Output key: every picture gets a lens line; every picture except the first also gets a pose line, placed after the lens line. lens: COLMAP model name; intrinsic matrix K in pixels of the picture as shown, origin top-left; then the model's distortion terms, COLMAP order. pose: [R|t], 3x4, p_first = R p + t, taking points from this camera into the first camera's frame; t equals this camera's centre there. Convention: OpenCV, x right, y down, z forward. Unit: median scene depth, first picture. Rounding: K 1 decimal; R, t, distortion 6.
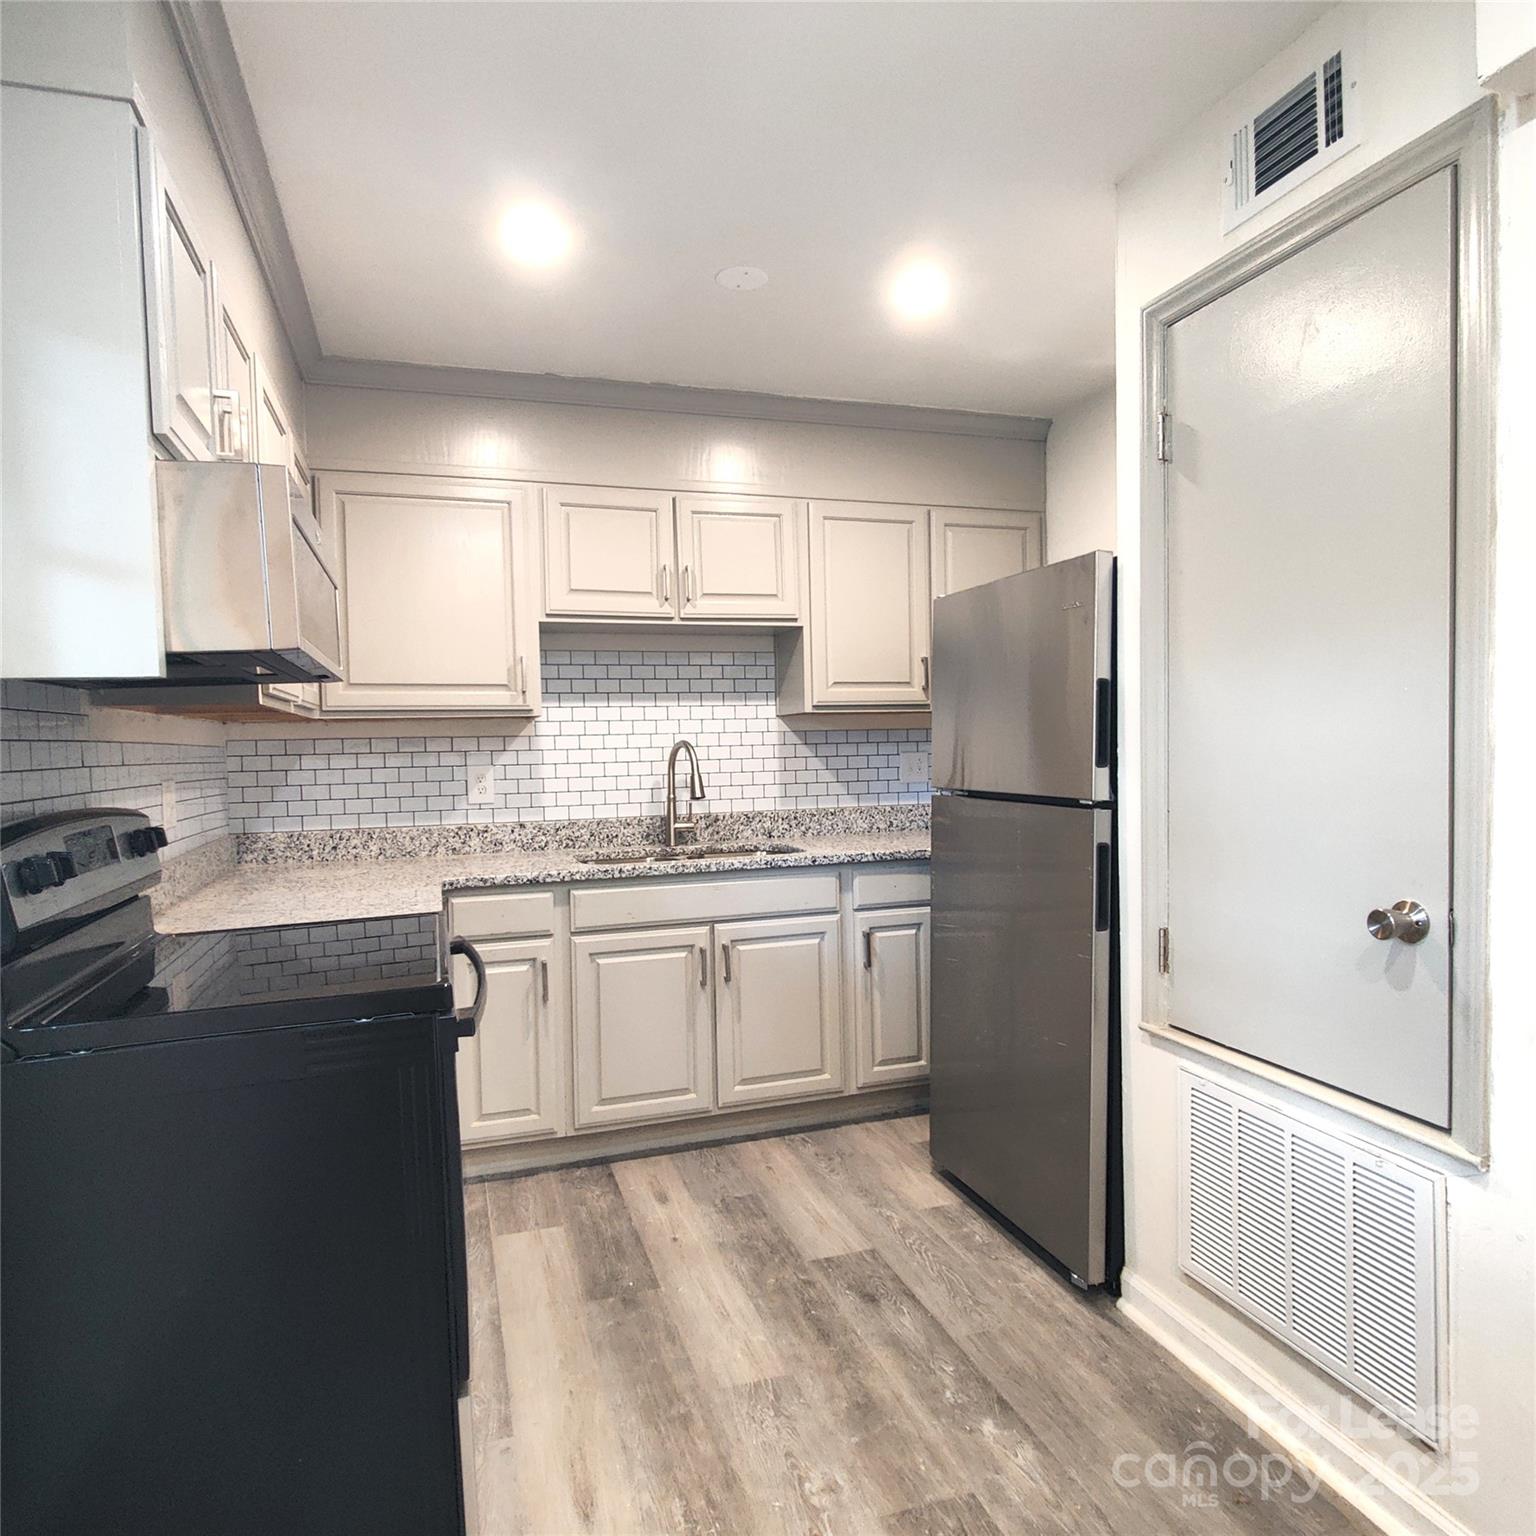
lens RADIAL K [[1014.8, 0, 768.0], [0, 1014.8, 768.0], [0, 0, 1]] dist [0.004974, -0.001892]
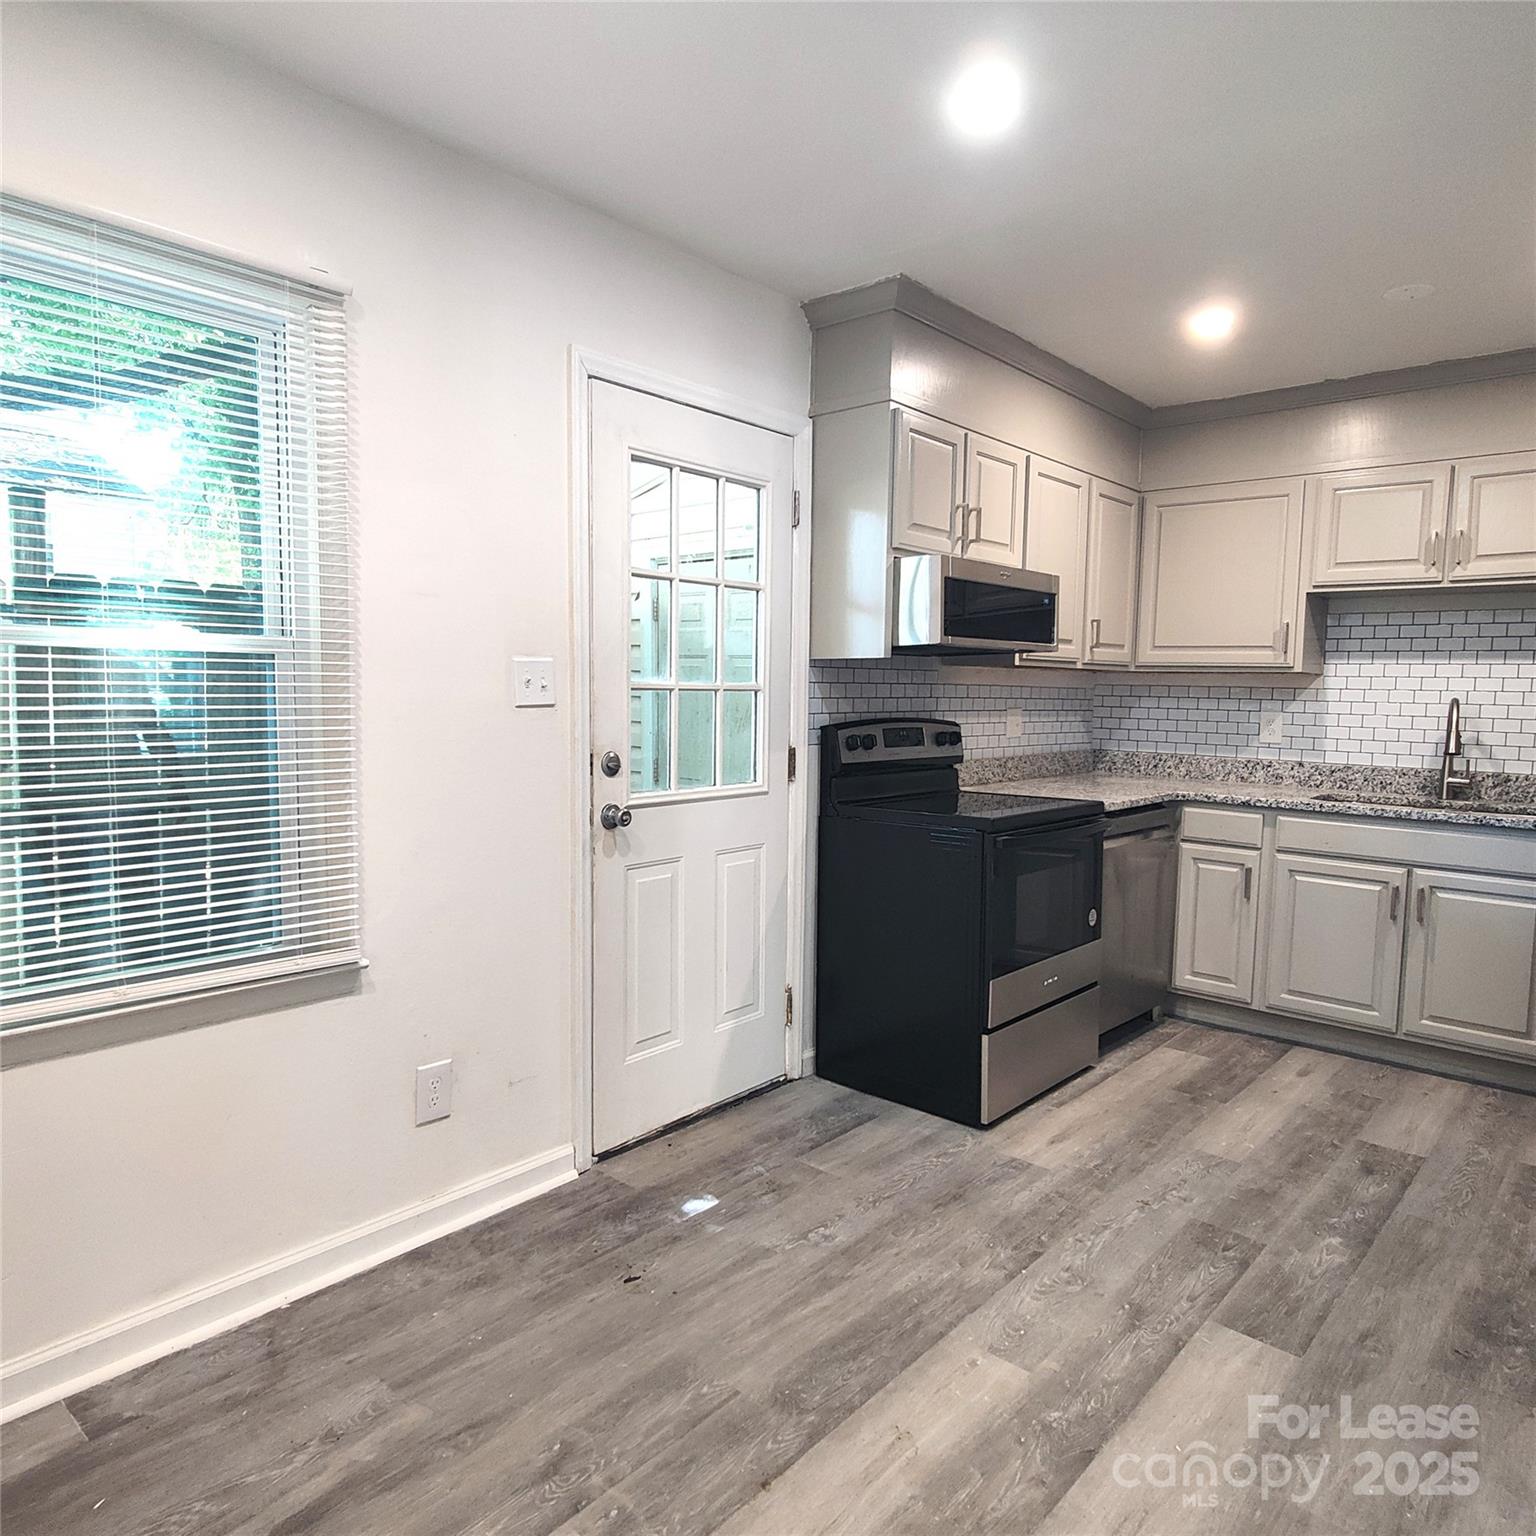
lens RADIAL K [[1014.8, 0, 768.0], [0, 1014.8, 768.0], [0, 0, 1]] dist [0.004974, -0.001892]
pose [[0.516163, 0.102419, -0.850345, 0.507296], [-0.051420, 0.994739, 0.088598, -0.013841], [0.854946, -0.002007, 0.518714, -0.161075]]
